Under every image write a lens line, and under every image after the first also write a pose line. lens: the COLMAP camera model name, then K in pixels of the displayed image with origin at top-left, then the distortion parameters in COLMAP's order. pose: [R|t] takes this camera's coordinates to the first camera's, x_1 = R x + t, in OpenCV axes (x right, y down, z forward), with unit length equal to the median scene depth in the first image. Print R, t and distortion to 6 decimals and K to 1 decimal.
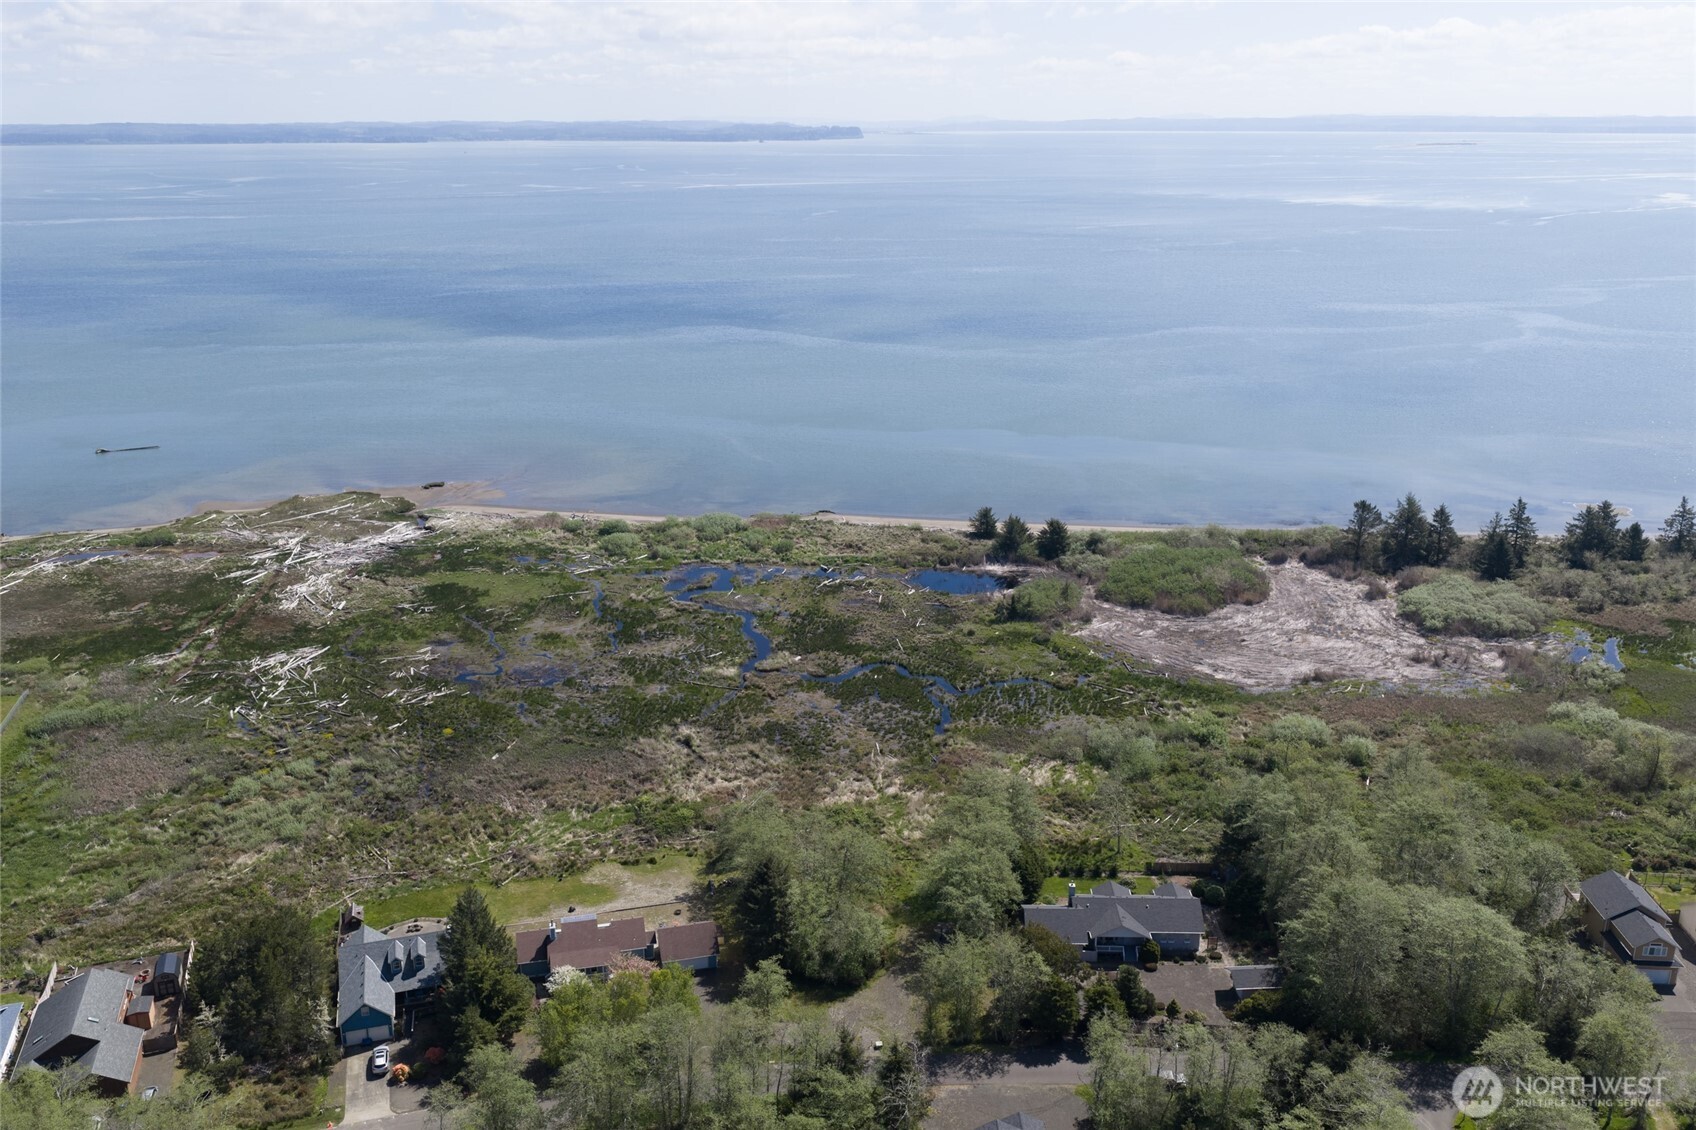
lens RADIAL K [[1403.2, 0, 851.4], [0, 1403.2, 566.4], [0, 0, 1]] dist [0.023326, -0.038558]
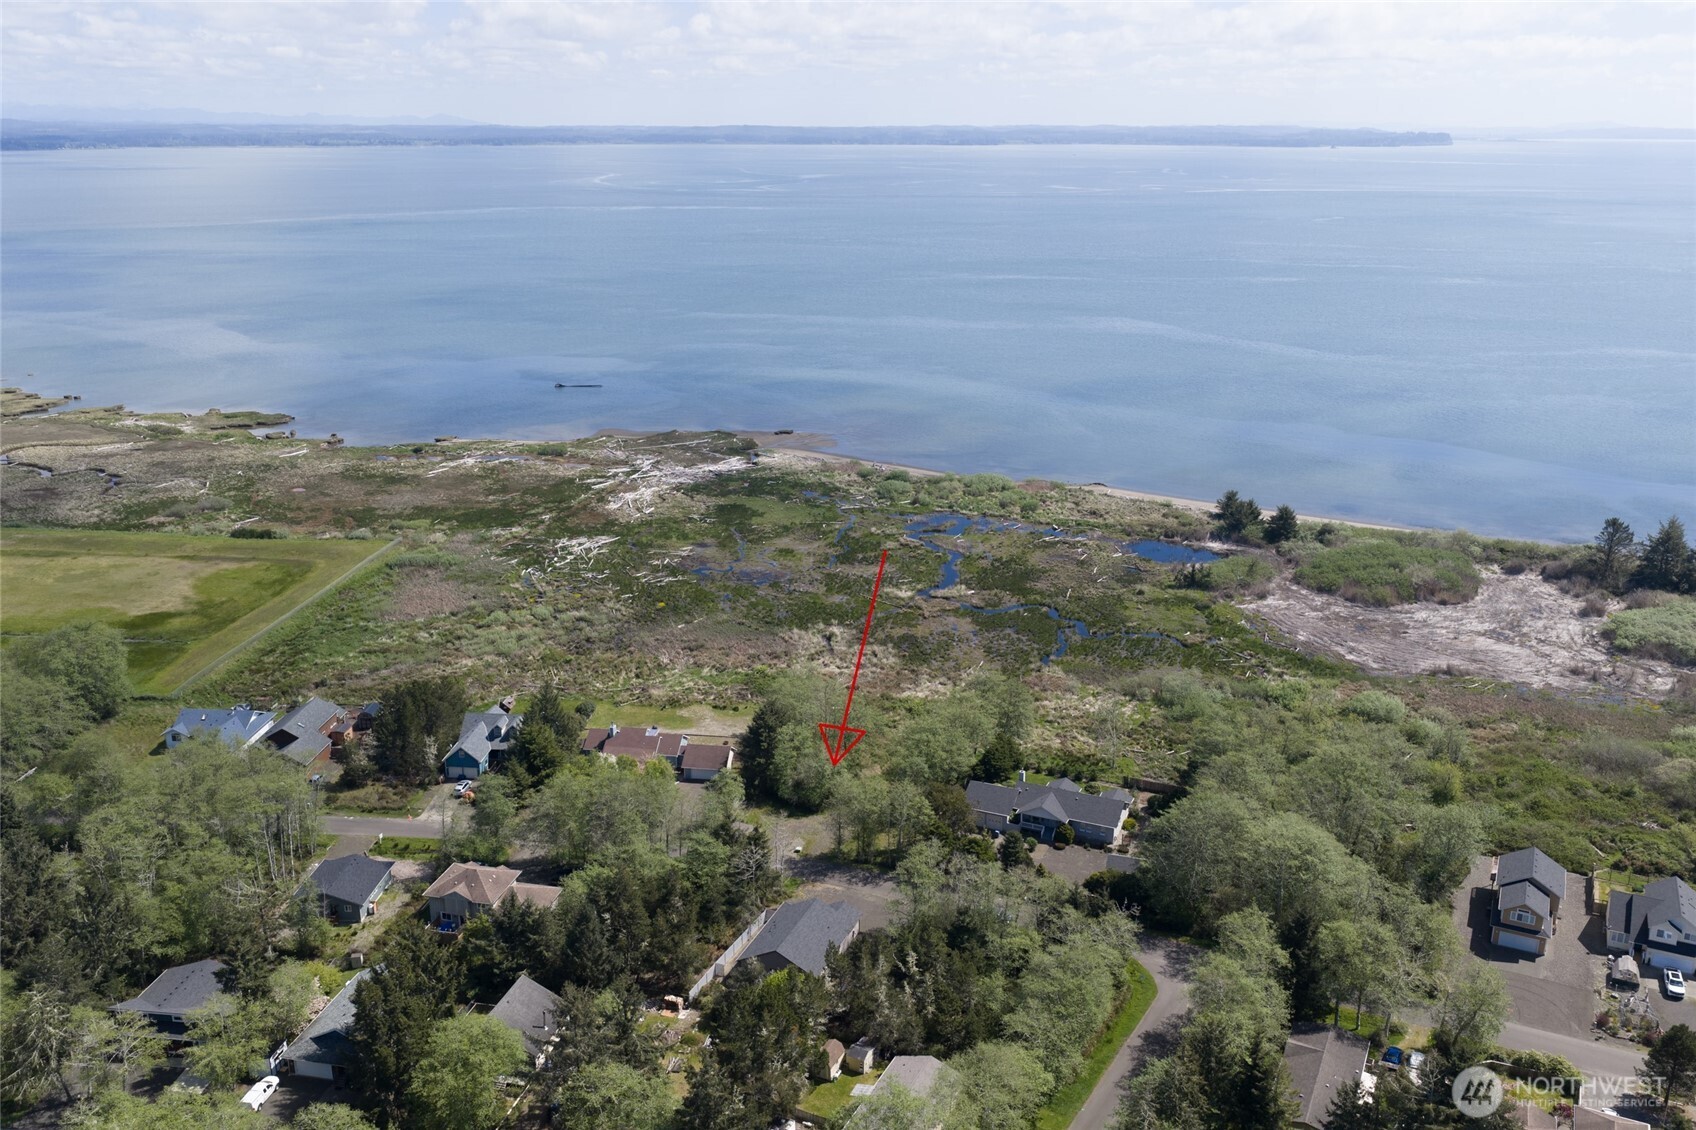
lens RADIAL K [[1403.2, 0, 849.2], [0, 1403.2, 559.8], [0, 0, 1]] dist [0.023326, -0.038558]
pose [[0.925346, 0.117442, -0.360475, 0.293740], [-0.120031, 0.992652, 0.015282, 0.036635], [0.359622, 0.029127, 0.932643, -0.095493]]
